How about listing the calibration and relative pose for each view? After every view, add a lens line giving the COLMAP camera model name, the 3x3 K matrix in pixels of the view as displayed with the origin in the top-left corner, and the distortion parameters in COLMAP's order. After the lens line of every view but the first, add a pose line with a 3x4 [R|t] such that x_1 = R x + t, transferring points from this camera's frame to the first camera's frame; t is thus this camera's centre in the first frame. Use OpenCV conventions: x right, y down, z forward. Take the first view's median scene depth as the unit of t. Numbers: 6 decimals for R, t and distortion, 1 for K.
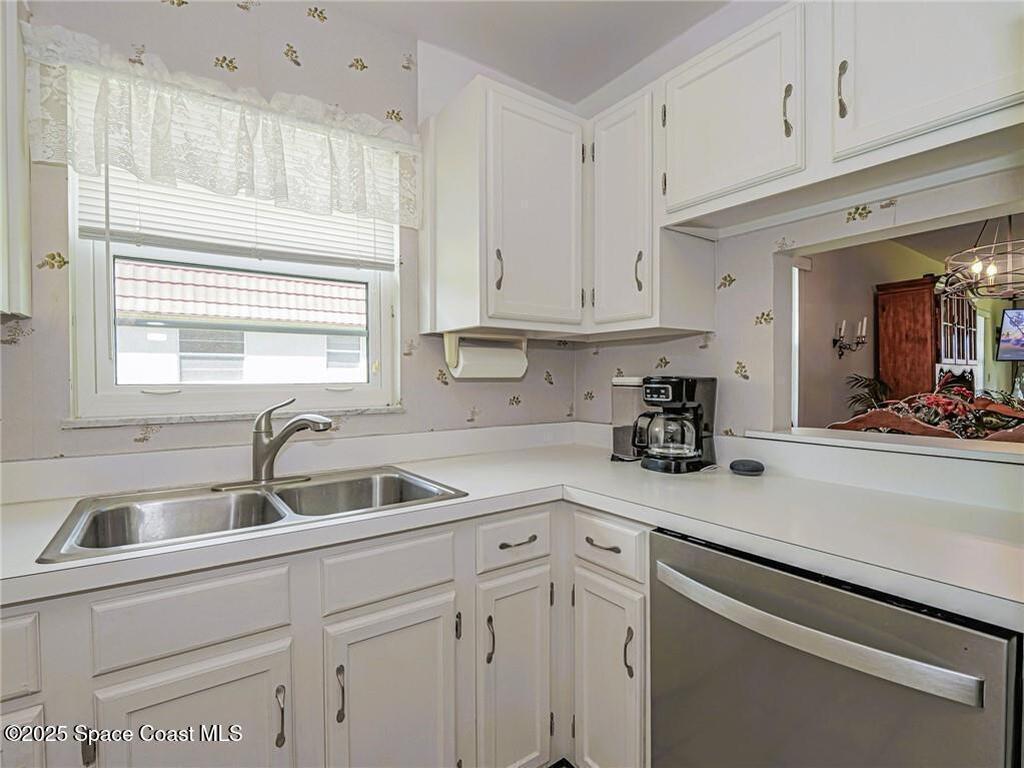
lens RADIAL K [[488.1, 0, 512.0], [0, 488.1, 390.7], [0, 0, 1]] dist [-0.016909, -0.000217]
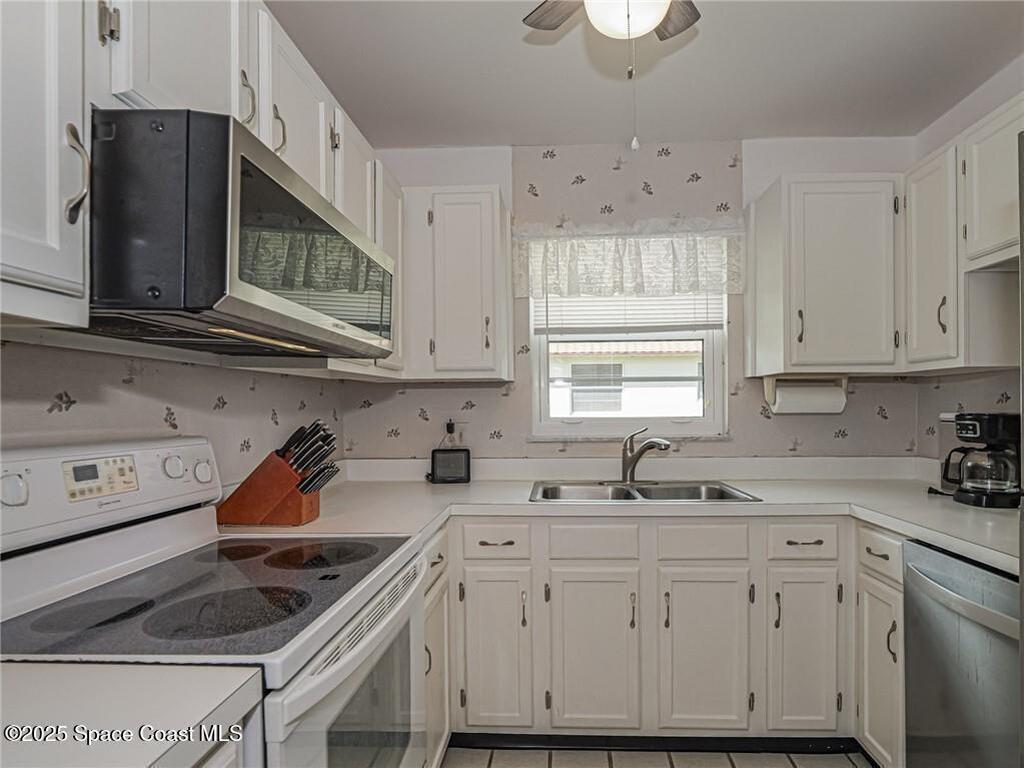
lens RADIAL K [[685.0, 0, 512.0], [0, 685.0, 384.0], [0, 0, 1]] dist [-0.000417, -0.002170]
pose [[0.783476, -0.020894, -0.621071, 0.475597], [-0.011383, 0.998784, -0.047959, -0.011035], [0.621318, 0.044645, 0.782286, -0.807233]]
